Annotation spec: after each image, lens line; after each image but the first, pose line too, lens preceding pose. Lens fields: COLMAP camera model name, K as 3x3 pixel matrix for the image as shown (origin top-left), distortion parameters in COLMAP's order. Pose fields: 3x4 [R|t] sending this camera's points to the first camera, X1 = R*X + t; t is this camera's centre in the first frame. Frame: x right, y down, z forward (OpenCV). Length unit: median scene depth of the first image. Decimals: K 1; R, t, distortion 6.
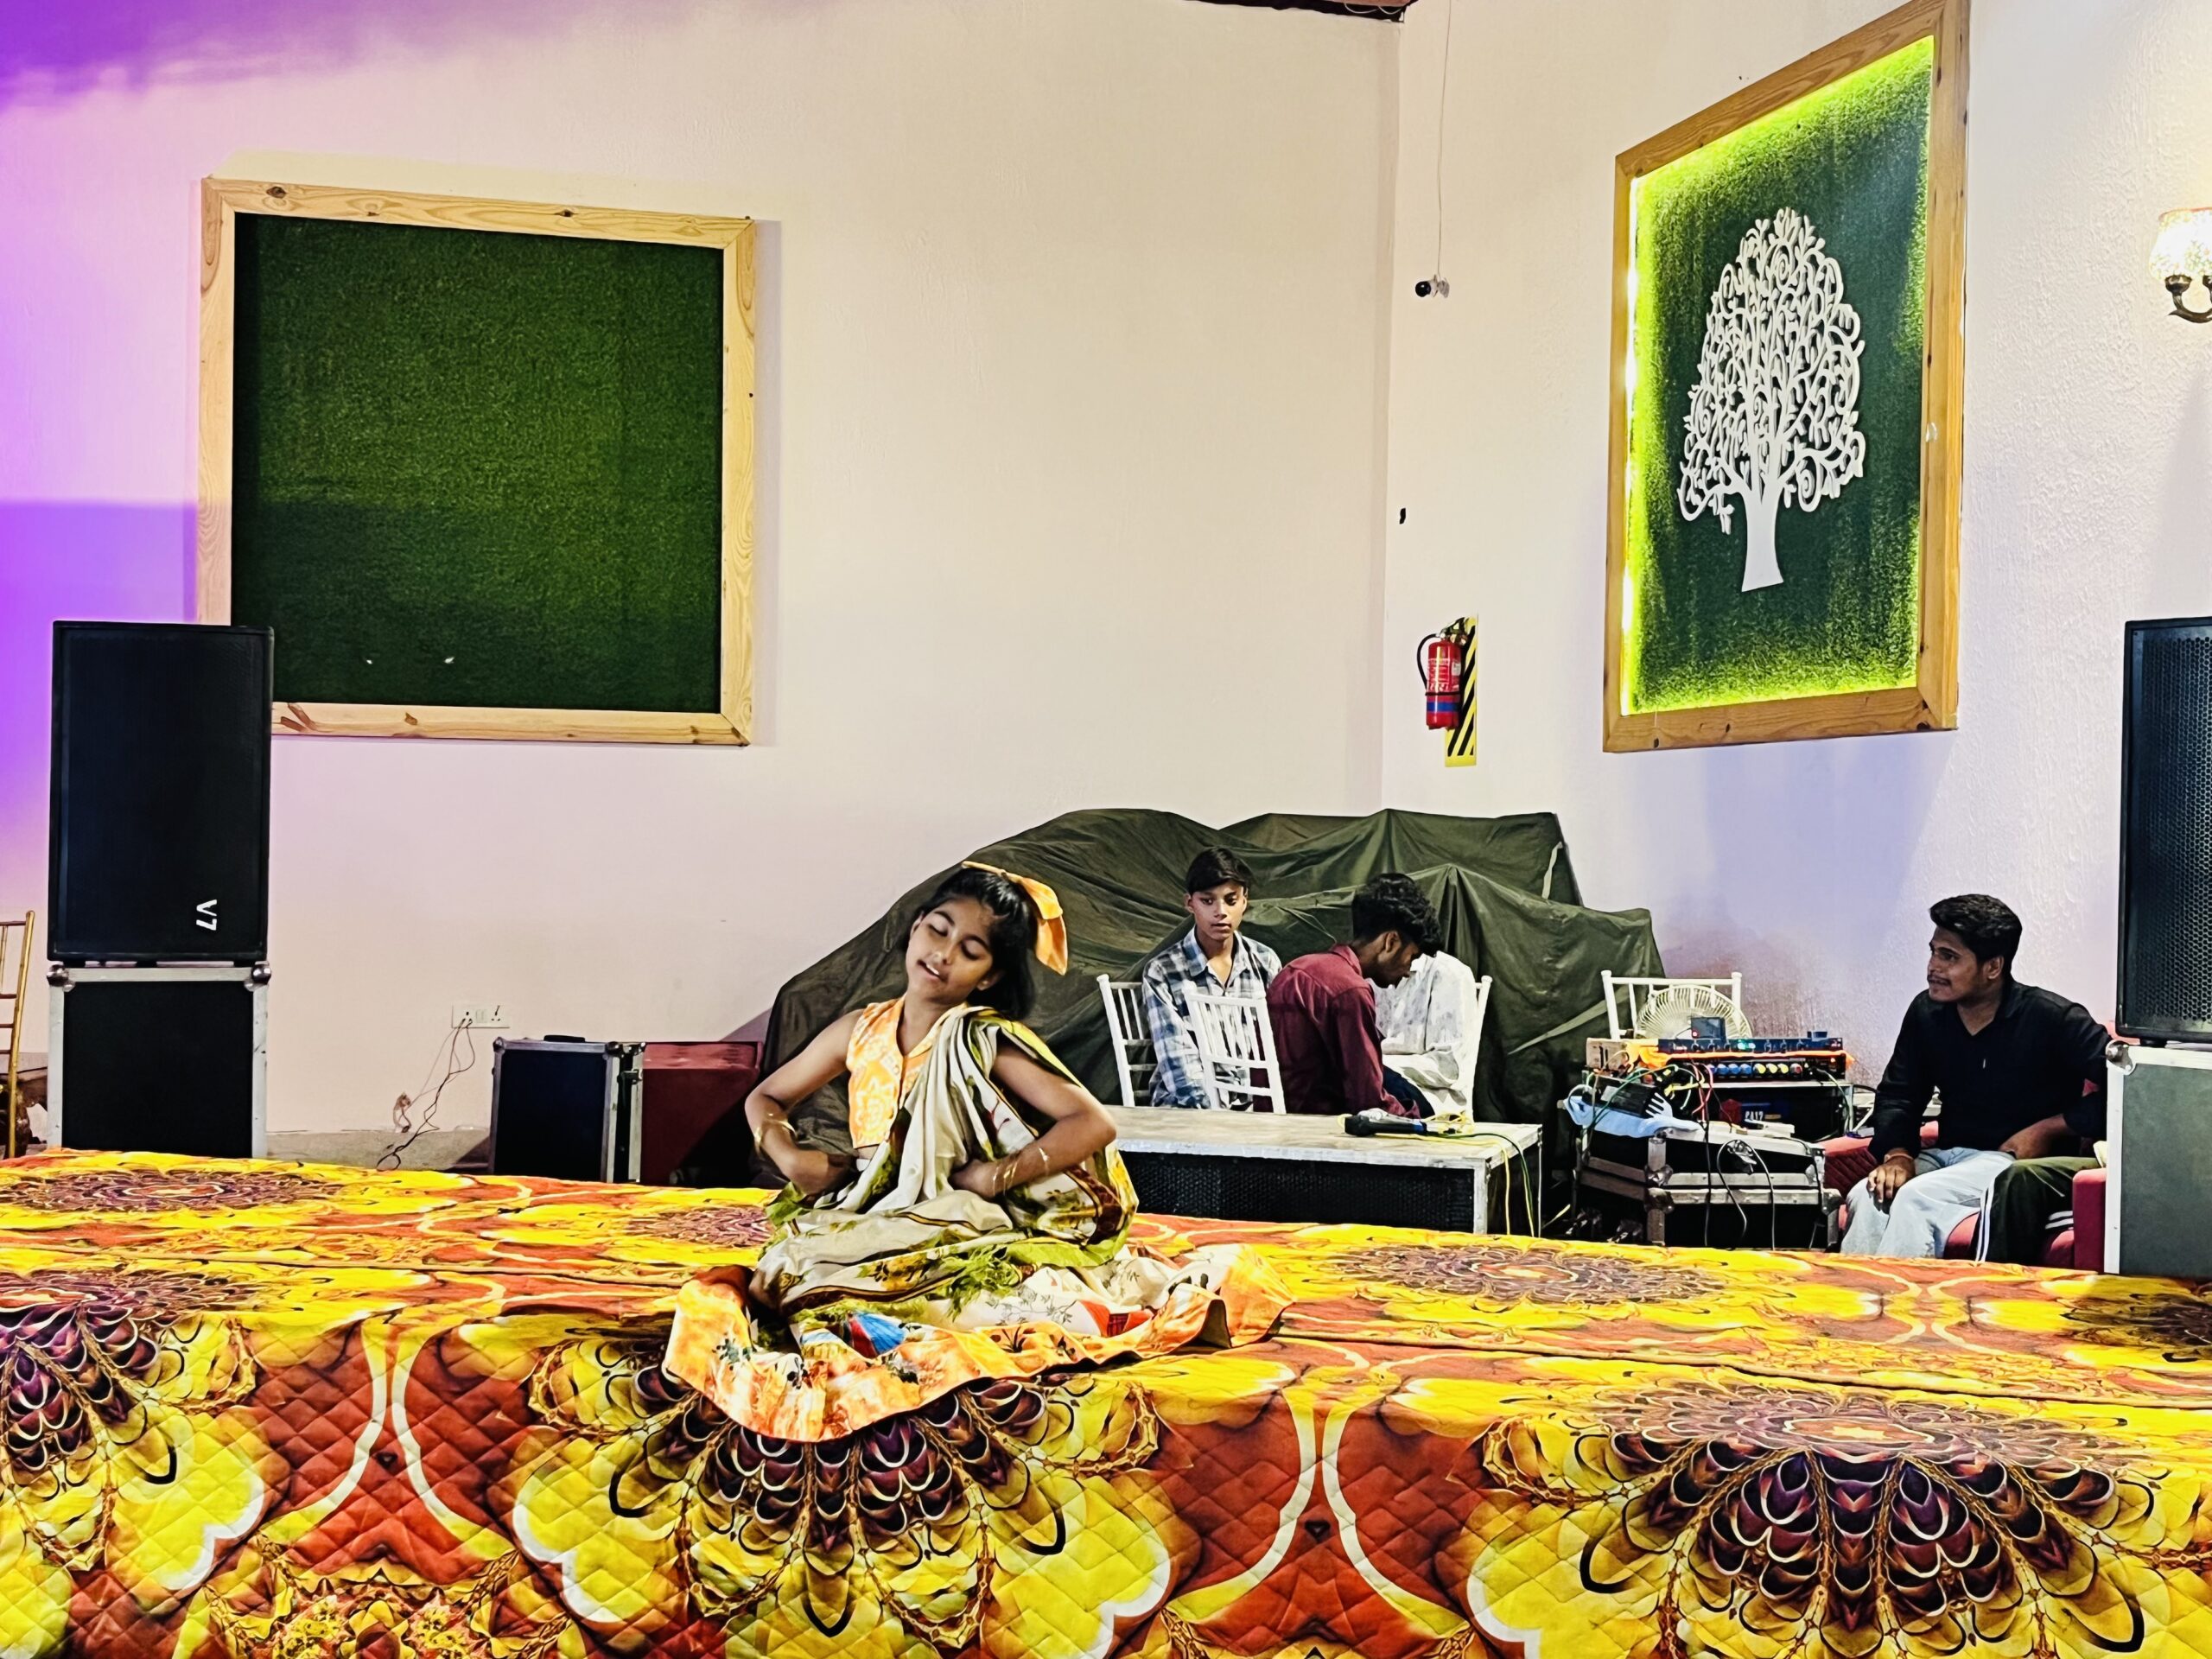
lens RADIAL K [[2749.6, 0, 1104.9], [0, 2749.6, 831.3], [0, 0, 1]] dist [0.122293, -0.410836]
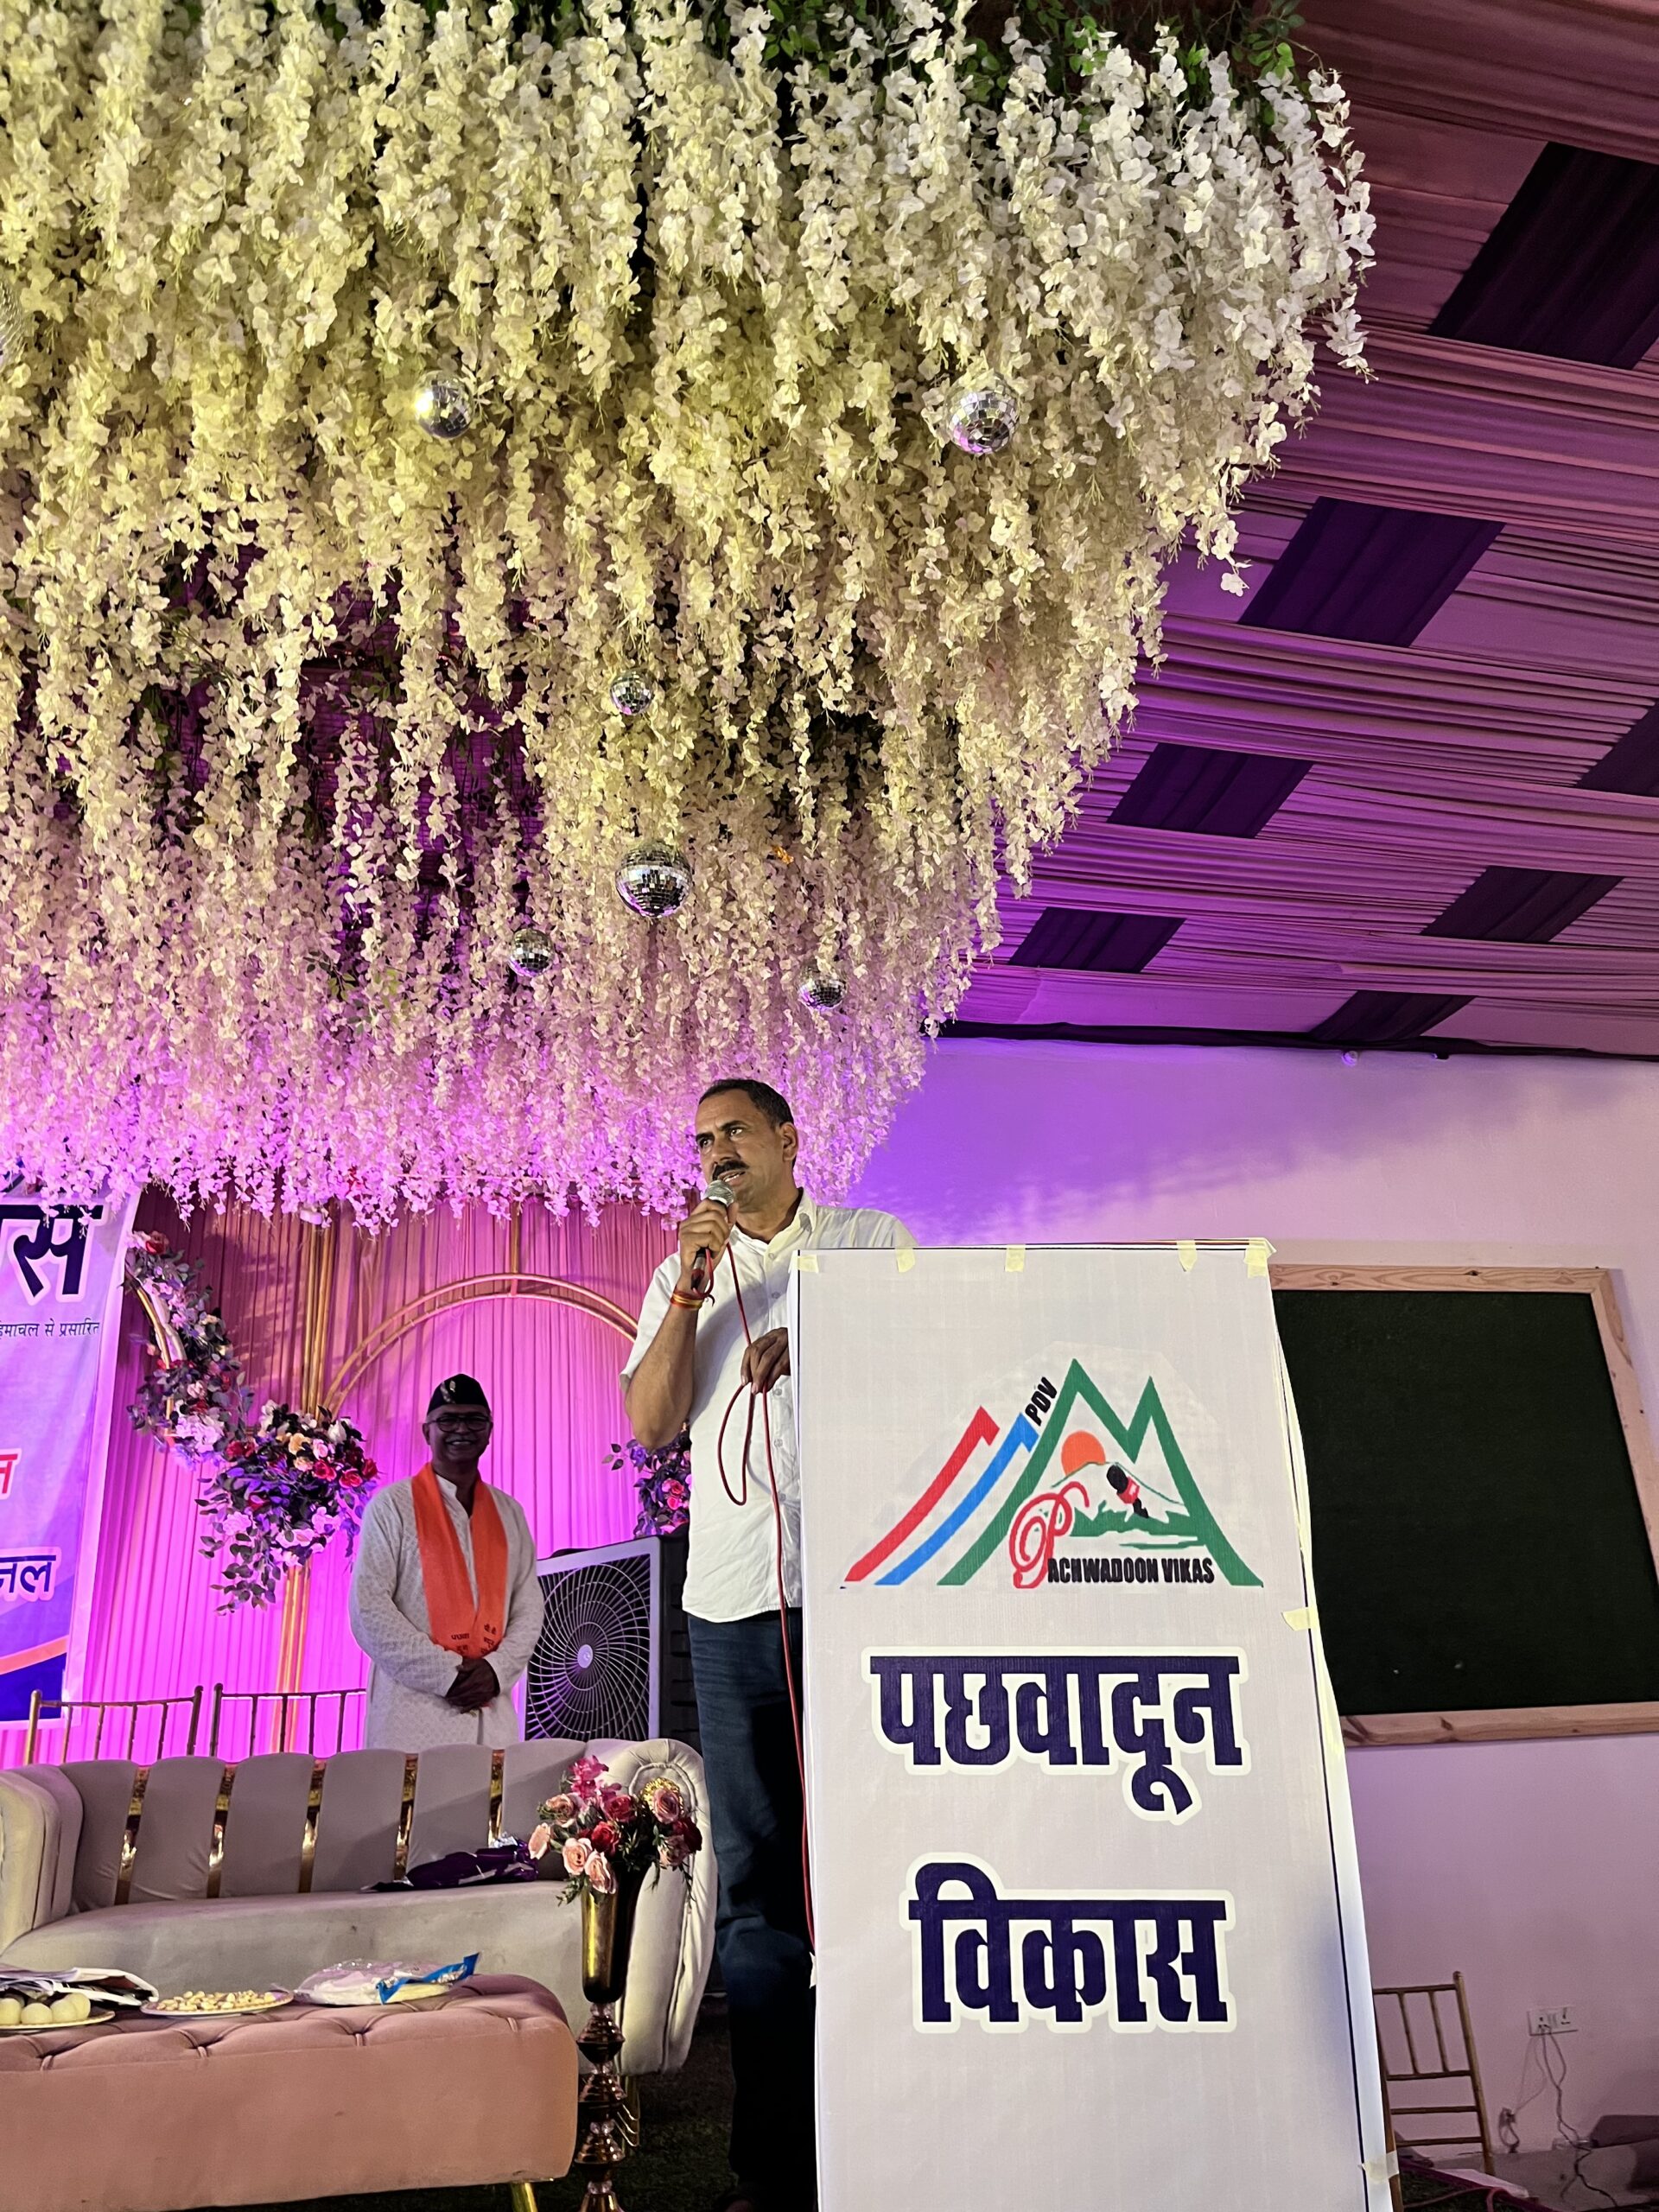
lens RADIAL K [[1677.9, 0, 813.3], [0, 1677.9, 1106.5], [0, 0, 1]] dist [0.059848, -0.073262]
pose [[0.995734, -0.082612, -0.041100, -0.452089], [0.062618, 0.932154, -0.356606, -0.044598], [0.067771, 0.352511, 0.933350, 0.261805]]
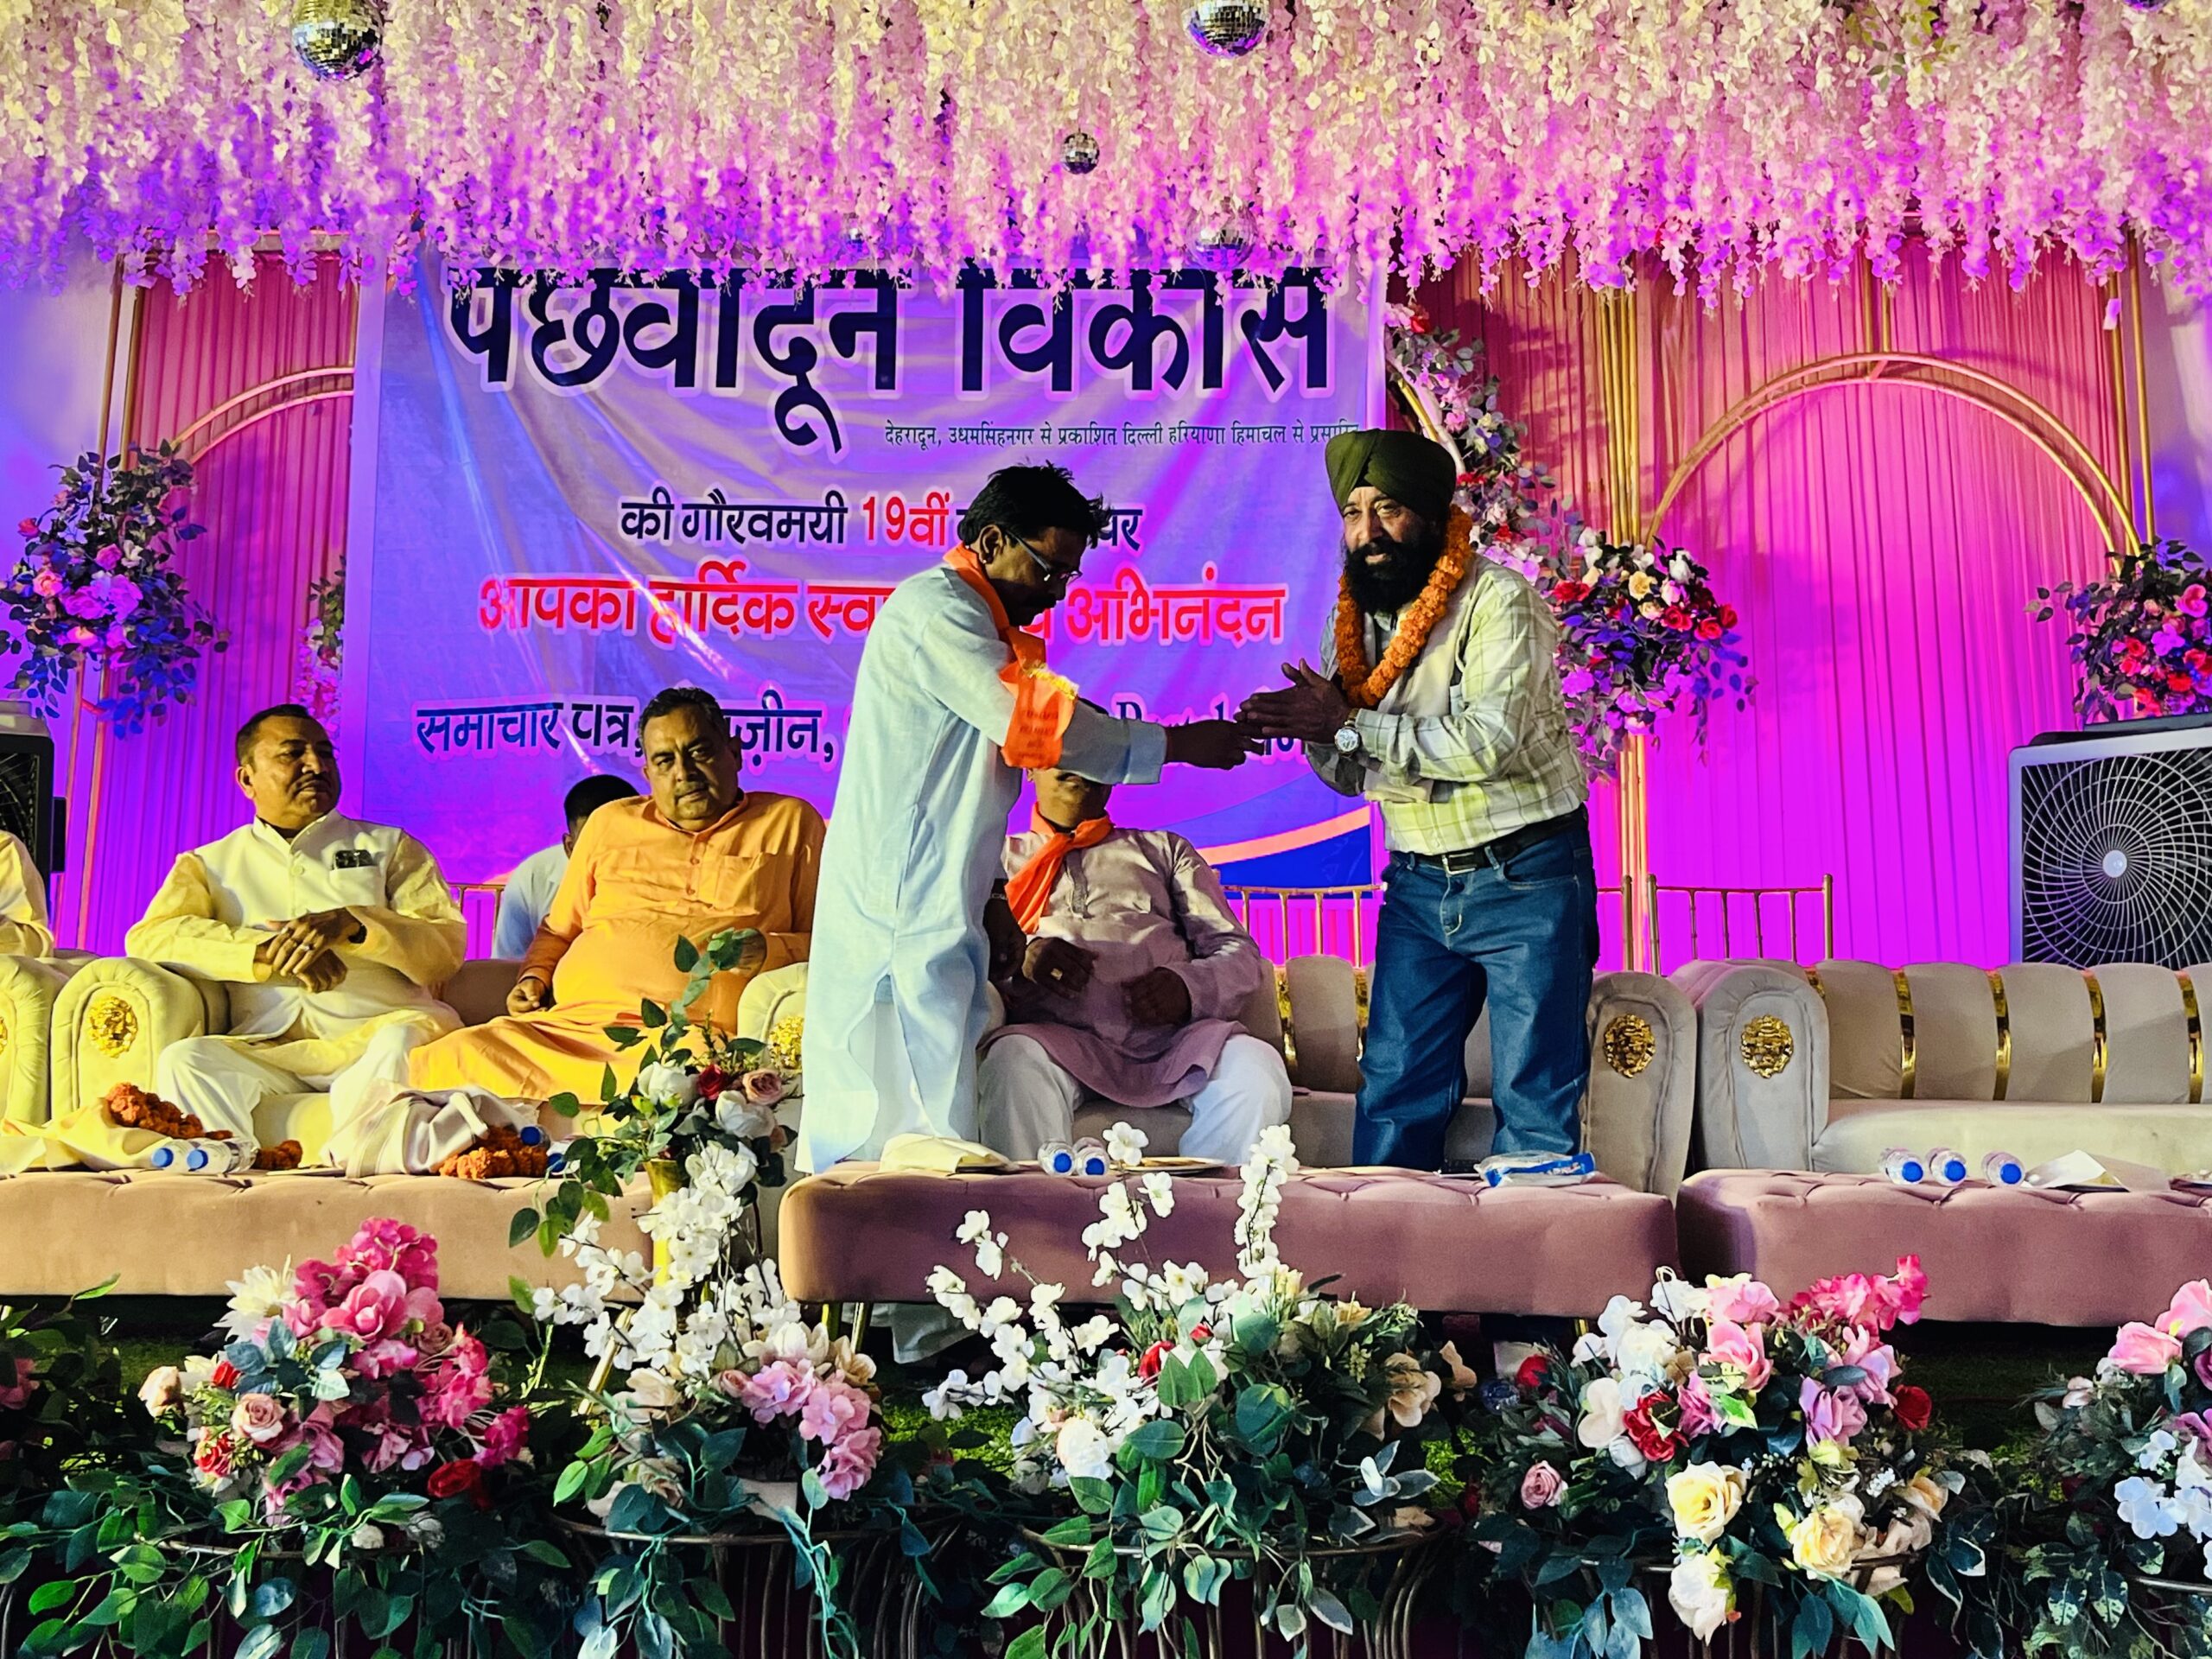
lens RADIAL K [[2783.3, 0, 1094.1], [0, 2783.3, 840.5], [0, 0, 1]] dist [0.118833, -0.431645]
pose [[0.953248, -0.025956, -0.301074, -0.573869], [0.011554, 0.998706, -0.049521, -0.049973], [0.301969, 0.043727, 0.952314, 0.077415]]
